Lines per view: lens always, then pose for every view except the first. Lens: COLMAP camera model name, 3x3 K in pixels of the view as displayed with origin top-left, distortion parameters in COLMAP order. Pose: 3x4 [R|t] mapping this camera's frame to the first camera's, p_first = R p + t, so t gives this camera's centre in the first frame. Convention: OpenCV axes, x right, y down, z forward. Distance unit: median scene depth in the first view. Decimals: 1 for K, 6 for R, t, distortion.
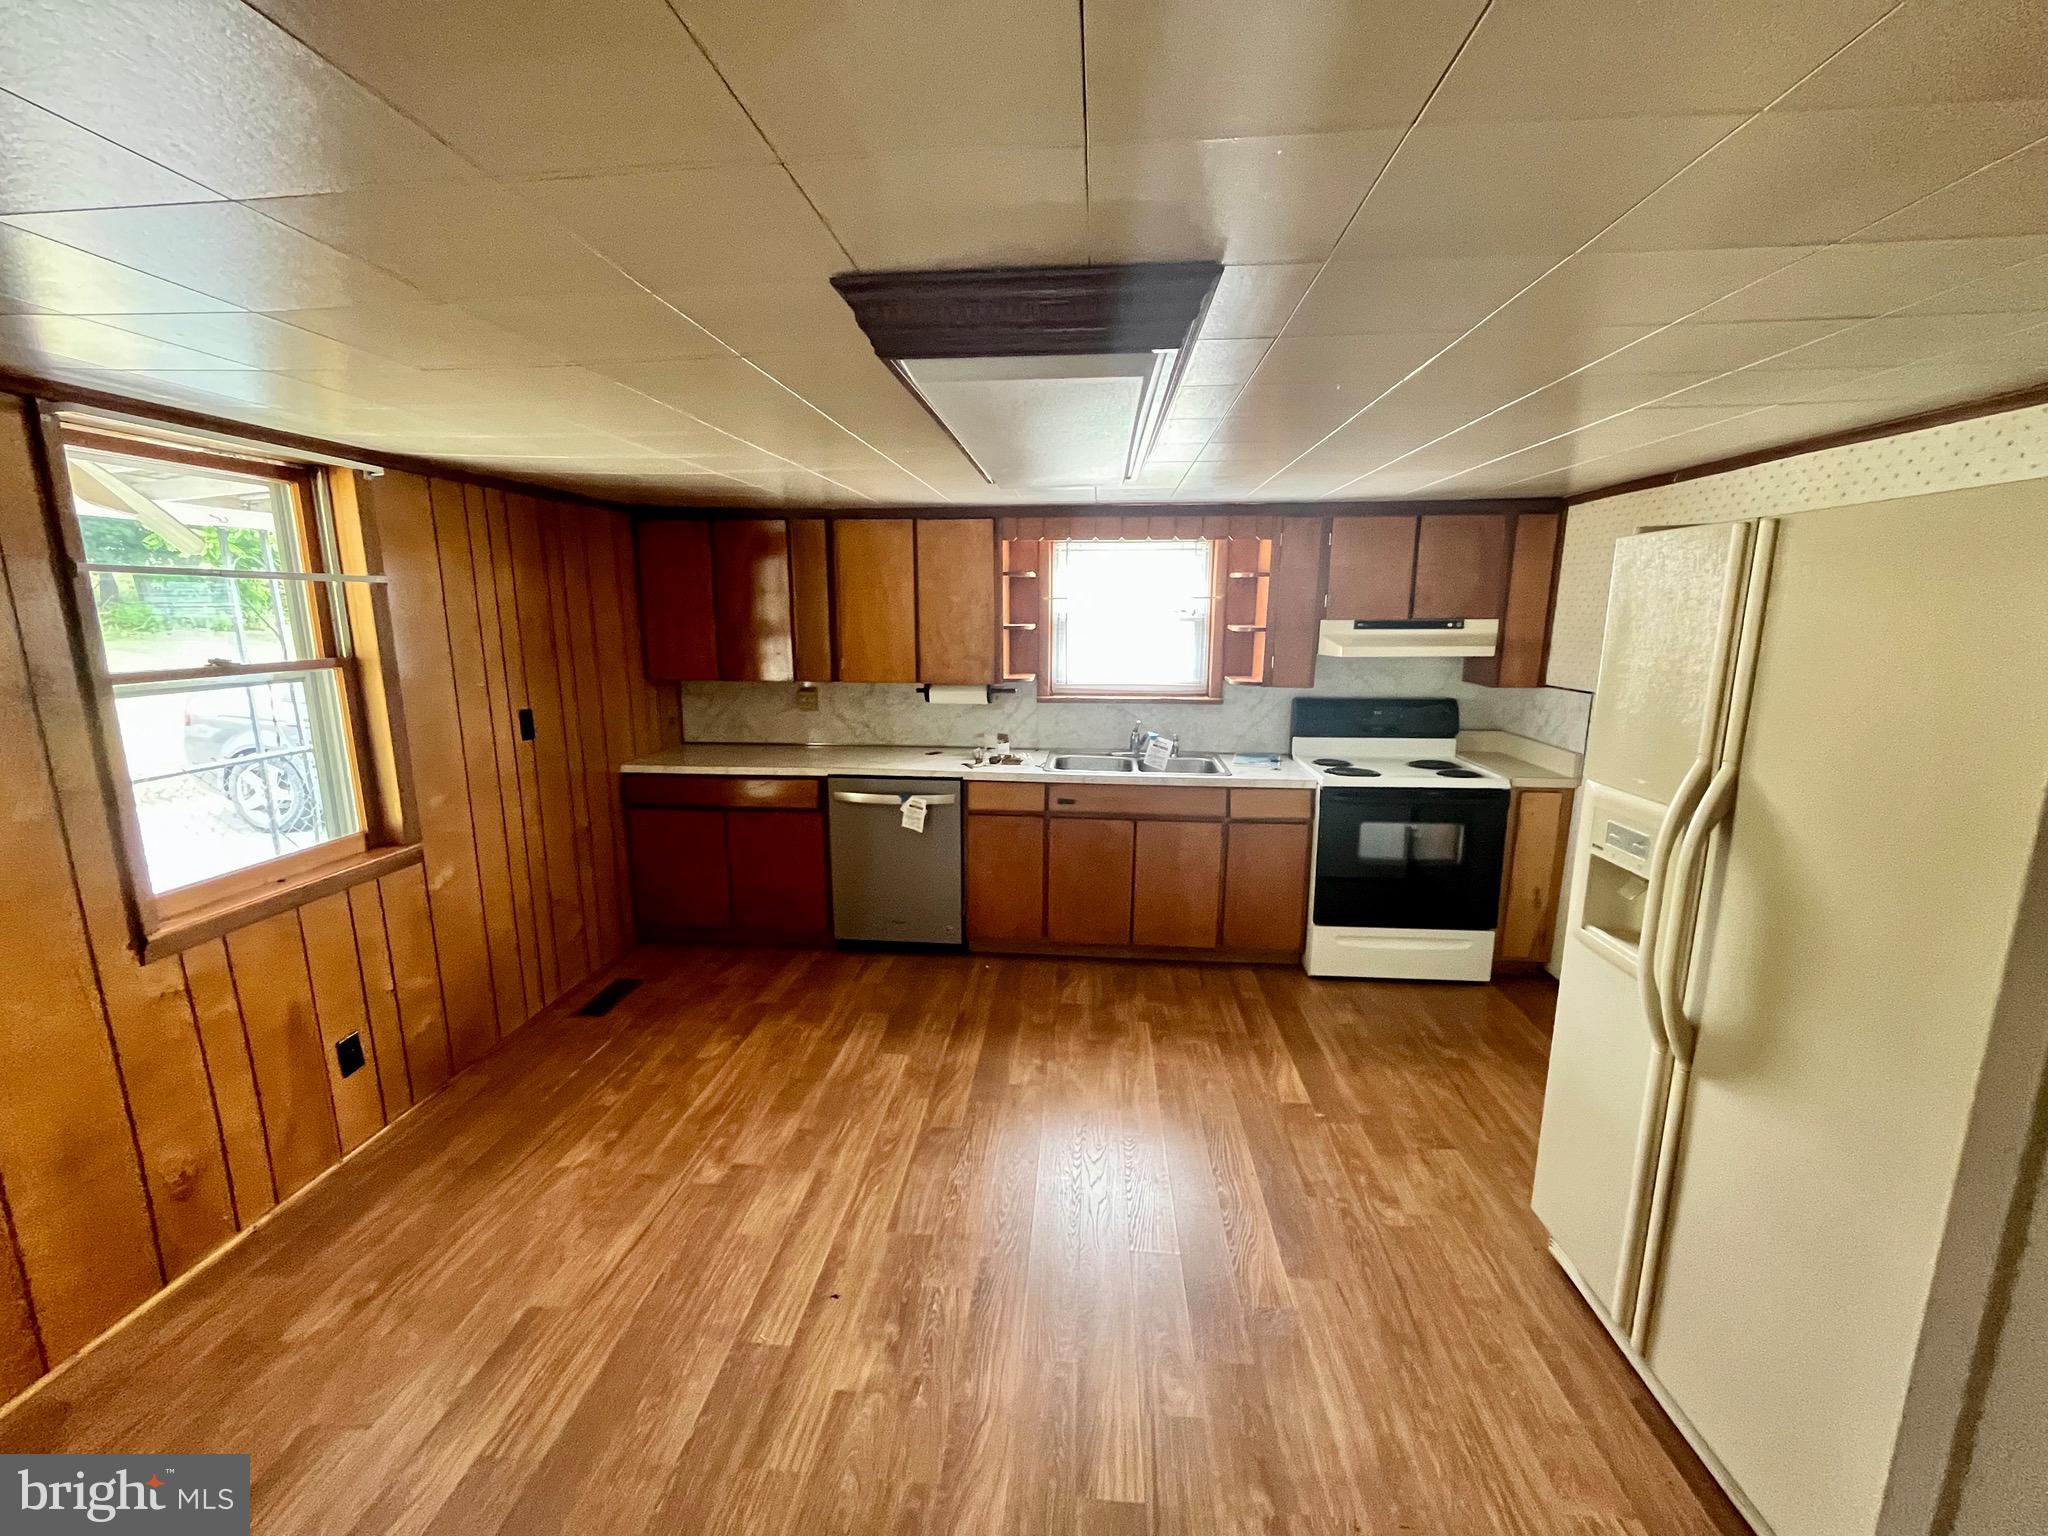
lens RADIAL K [[839.8, 0, 1027.2], [0, 839.8, 769.1], [0, 0, 1]] dist [0.000049, 0.000062]
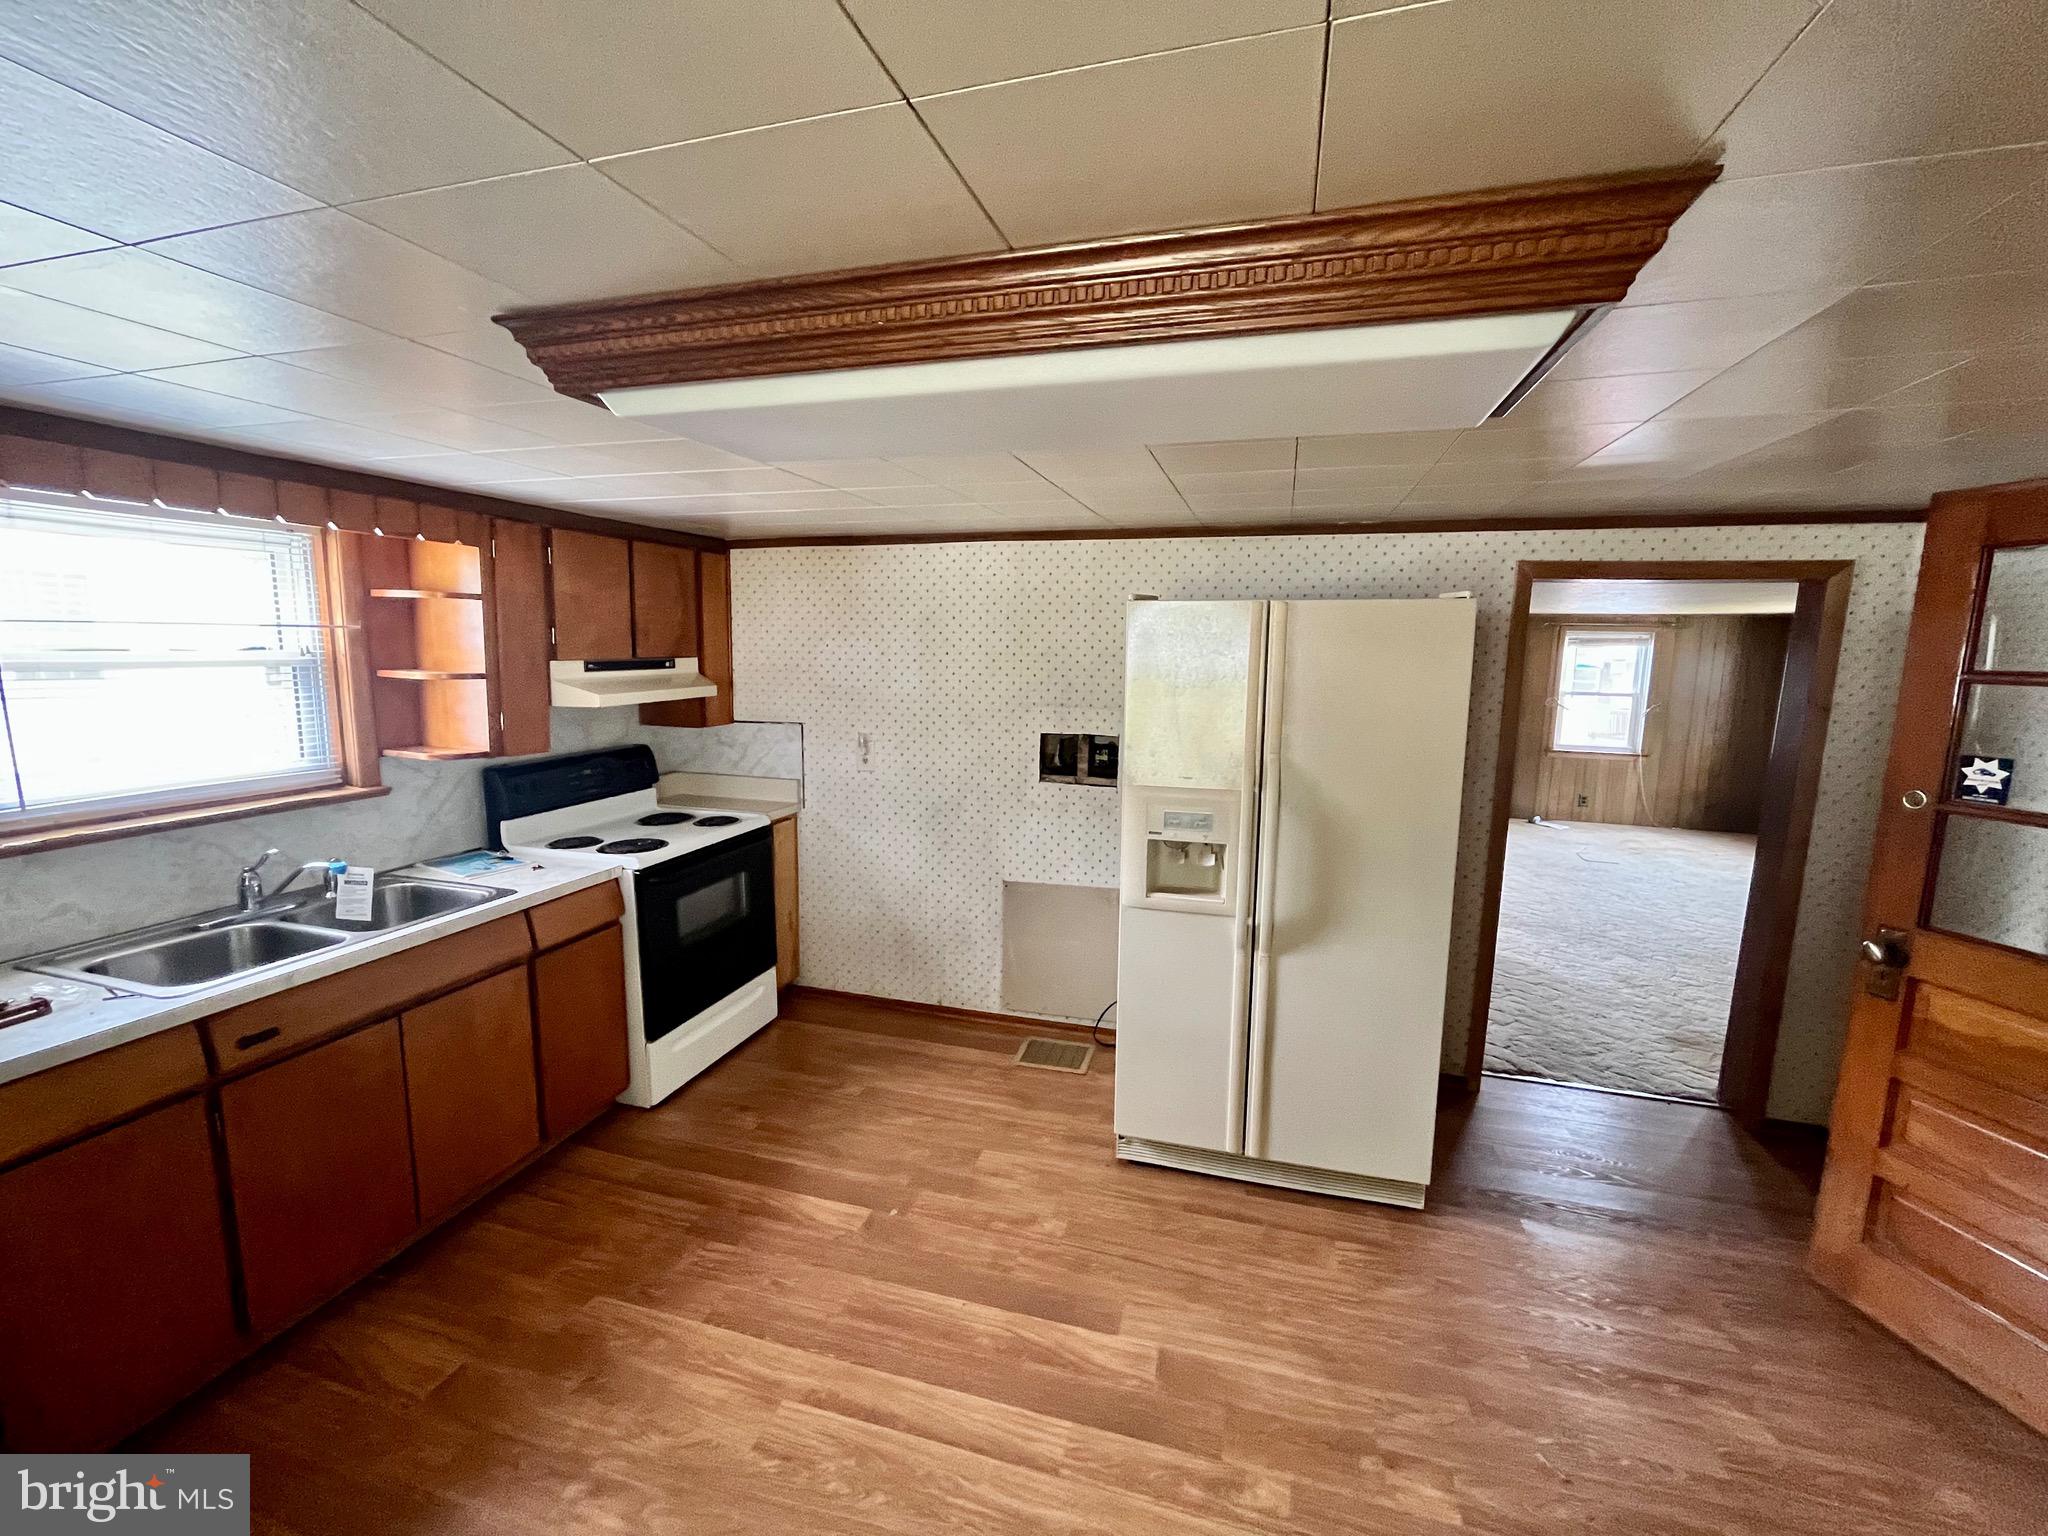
lens RADIAL K [[846.2, 0, 1022.2], [0, 846.2, 761.7], [0, 0, 1]] dist [-0.004556, -0.000758]
pose [[0.204147, -0.133150, 0.969843, -0.373380], [0.171695, 0.980220, 0.098433, -0.107238], [-0.963766, 0.146423, 0.222970, 0.512099]]
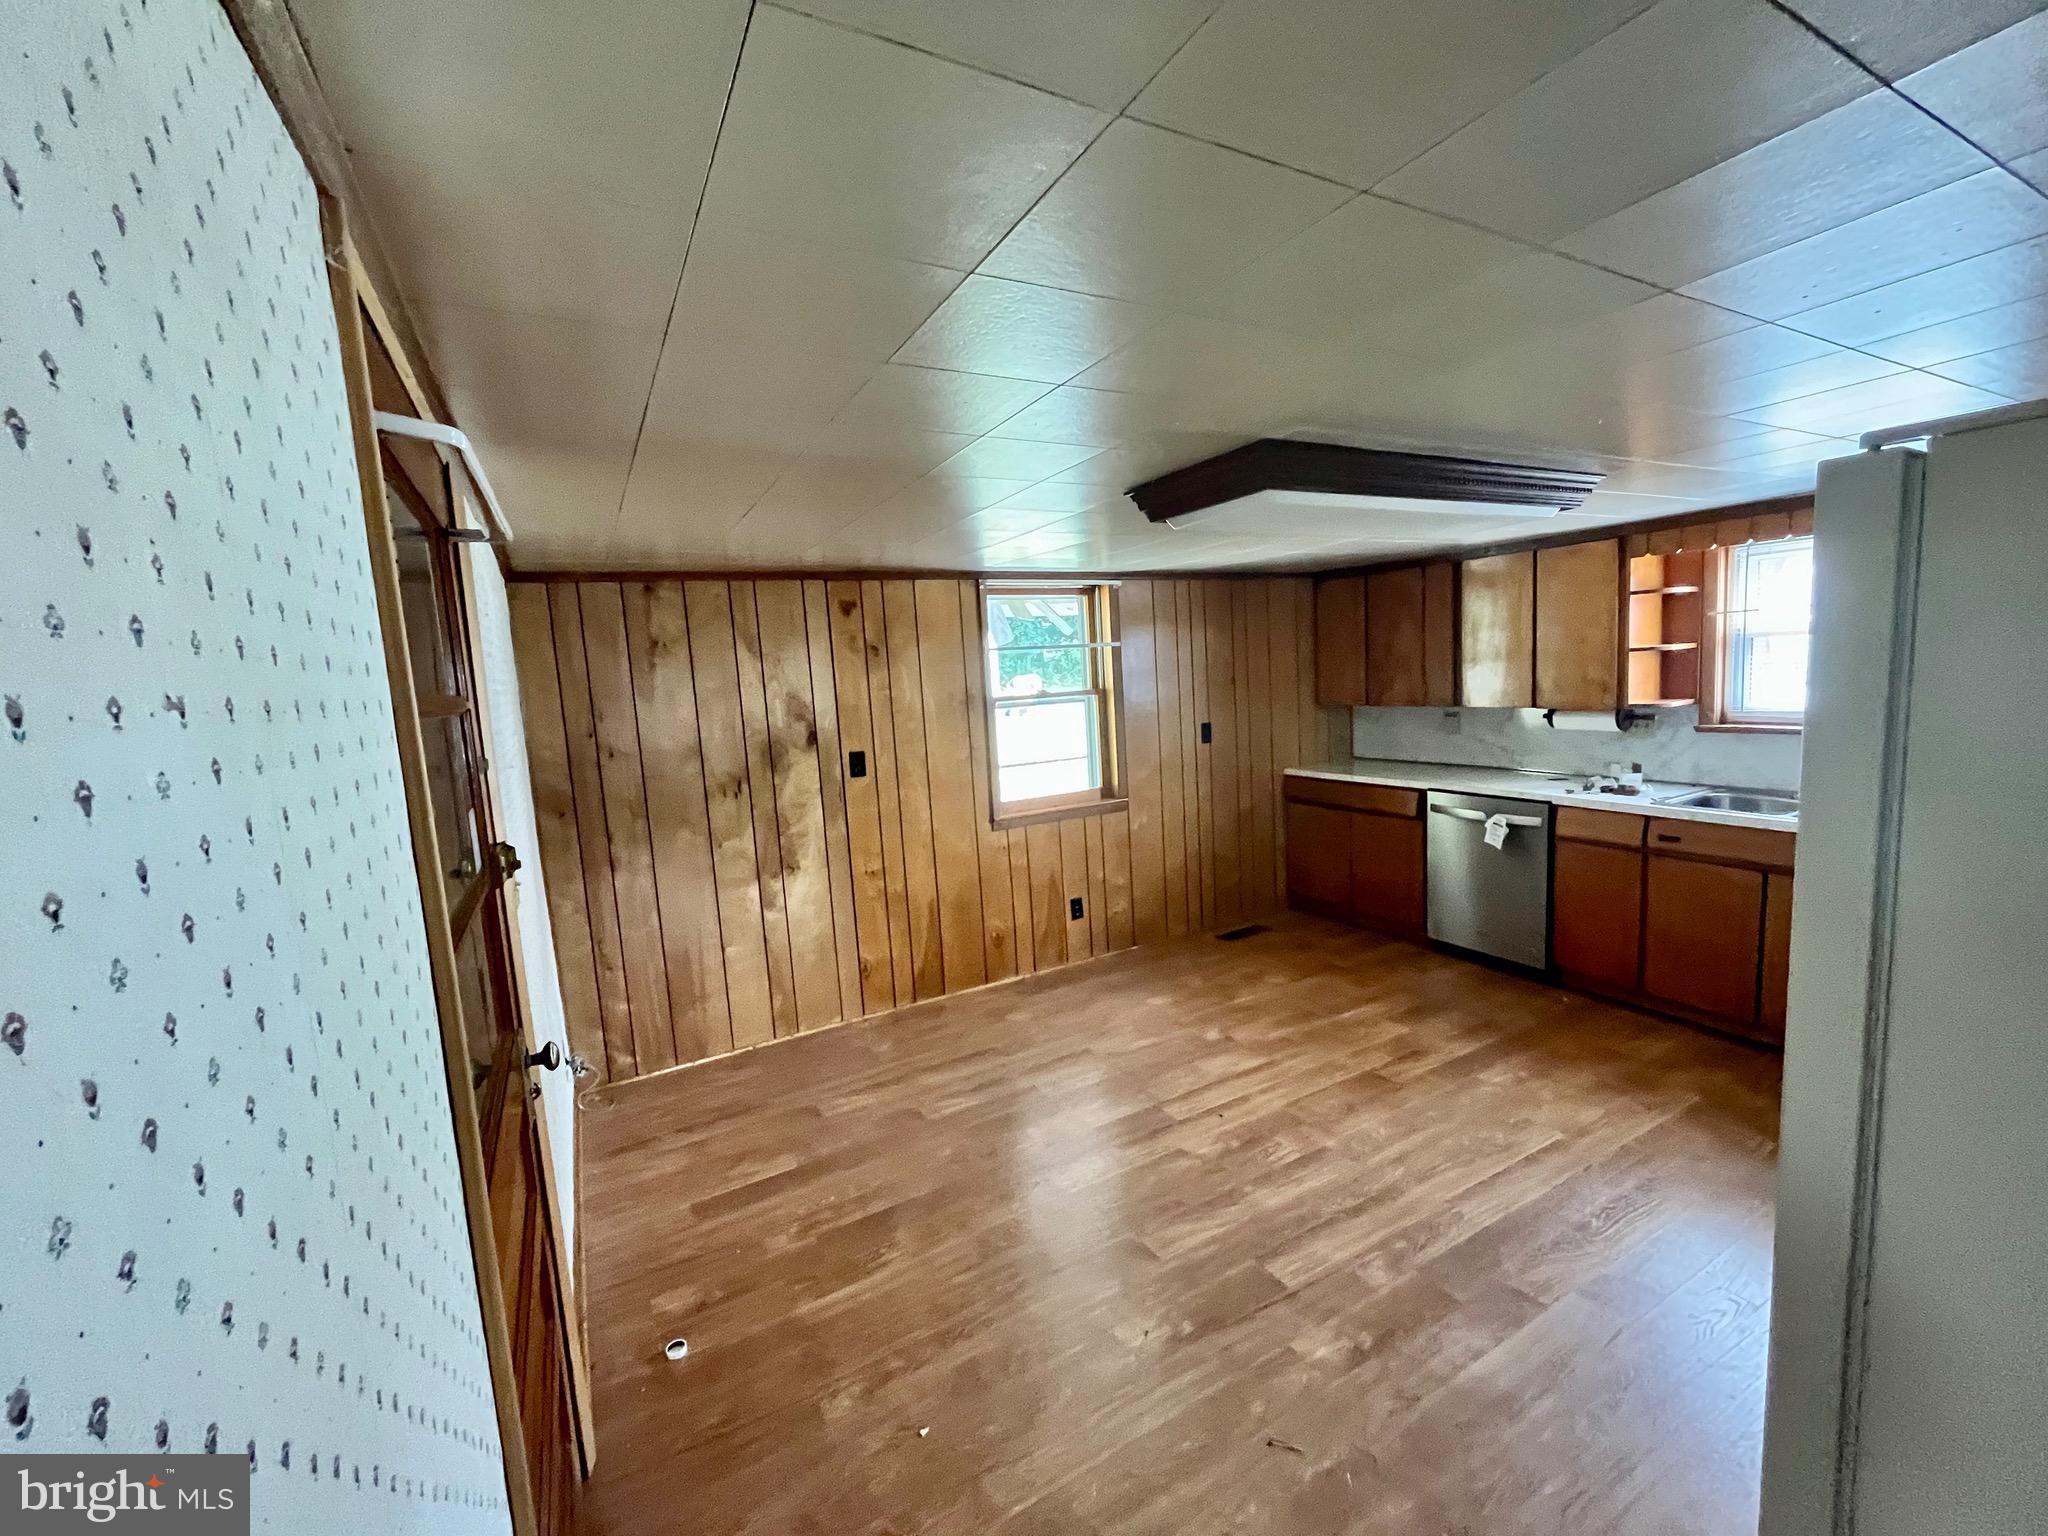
lens RADIAL K [[839.8, 0, 1027.2], [0, 839.8, 769.1], [0, 0, 1]] dist [0.000049, 0.000062]
pose [[0.556079, 0.064955, -0.828588, 0.476301], [-0.098891, 0.995030, 0.011635, 0.025450], [0.825226, 0.075469, 0.559738, -0.093585]]
